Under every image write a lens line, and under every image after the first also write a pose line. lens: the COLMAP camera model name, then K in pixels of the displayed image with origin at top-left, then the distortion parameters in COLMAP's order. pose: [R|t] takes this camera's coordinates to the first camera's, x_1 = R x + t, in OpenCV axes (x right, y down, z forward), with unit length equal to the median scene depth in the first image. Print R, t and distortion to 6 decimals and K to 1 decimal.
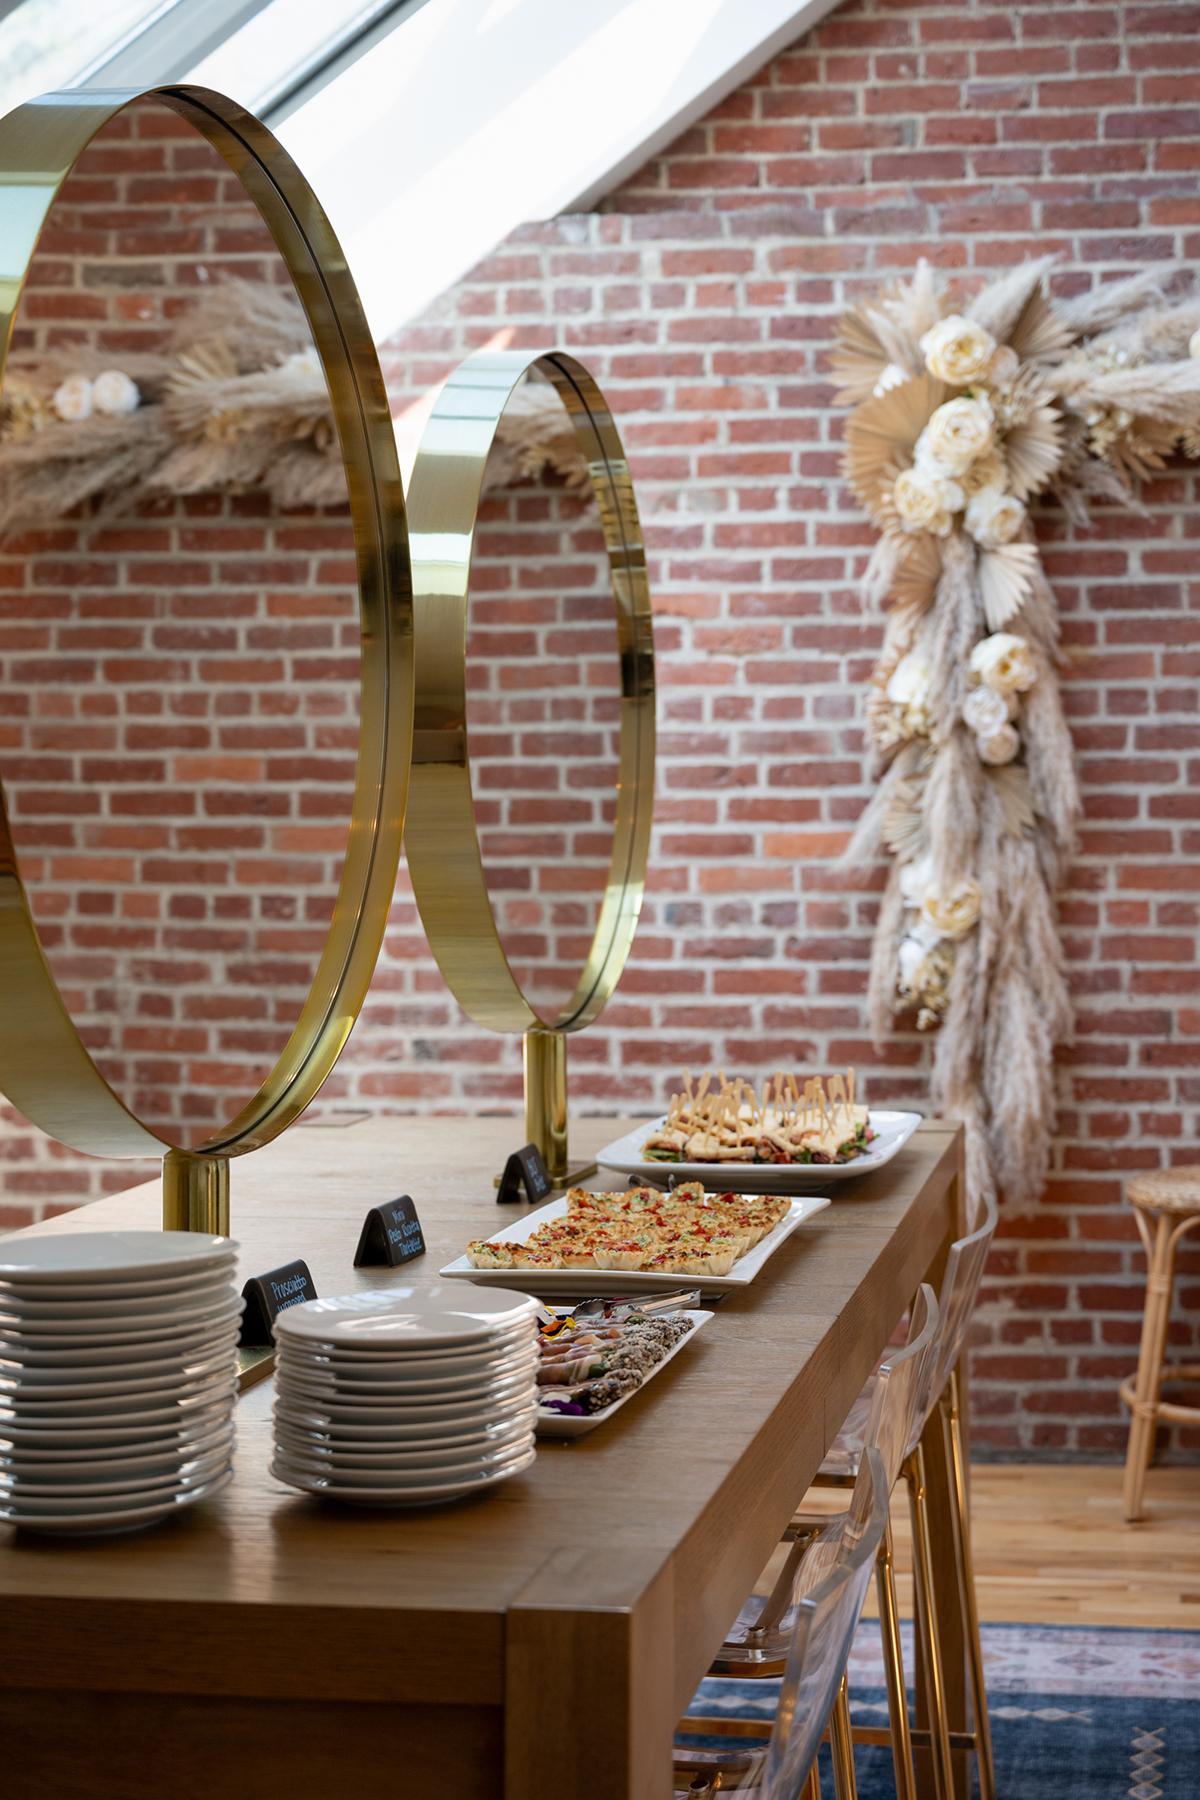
lens RADIAL K [[2641.3, 0, 600.0], [0, 2641.3, 900.0], [0, 0, 1]] dist [0.146757, -1.030114]
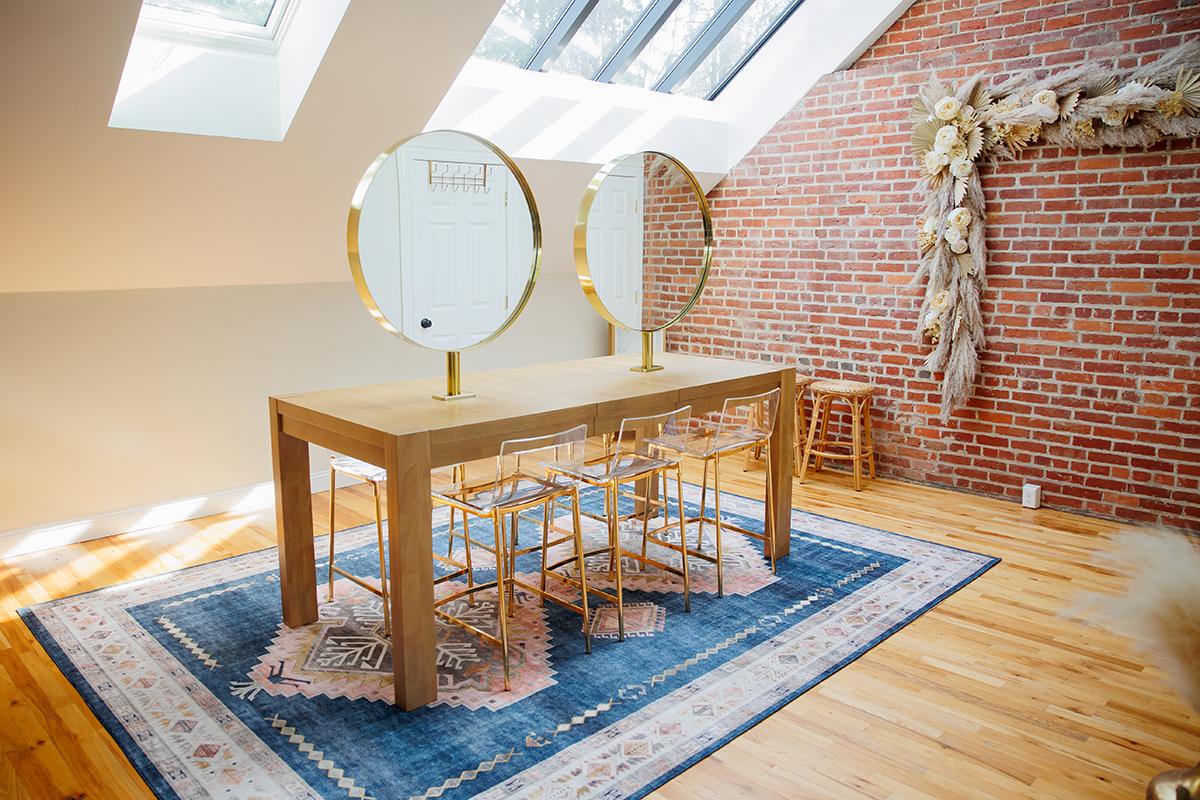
lens RADIAL K [[845.3, 0, 601.2], [0, 845.3, 418.1], [0, 0, 1]] dist [-0.003163, -0.000455]
pose [[0.801922, 0.135015, -0.581972, 0.394558], [-0.049941, 0.985869, 0.159901, -0.001975], [0.595337, -0.099164, 0.797333, 0.007667]]
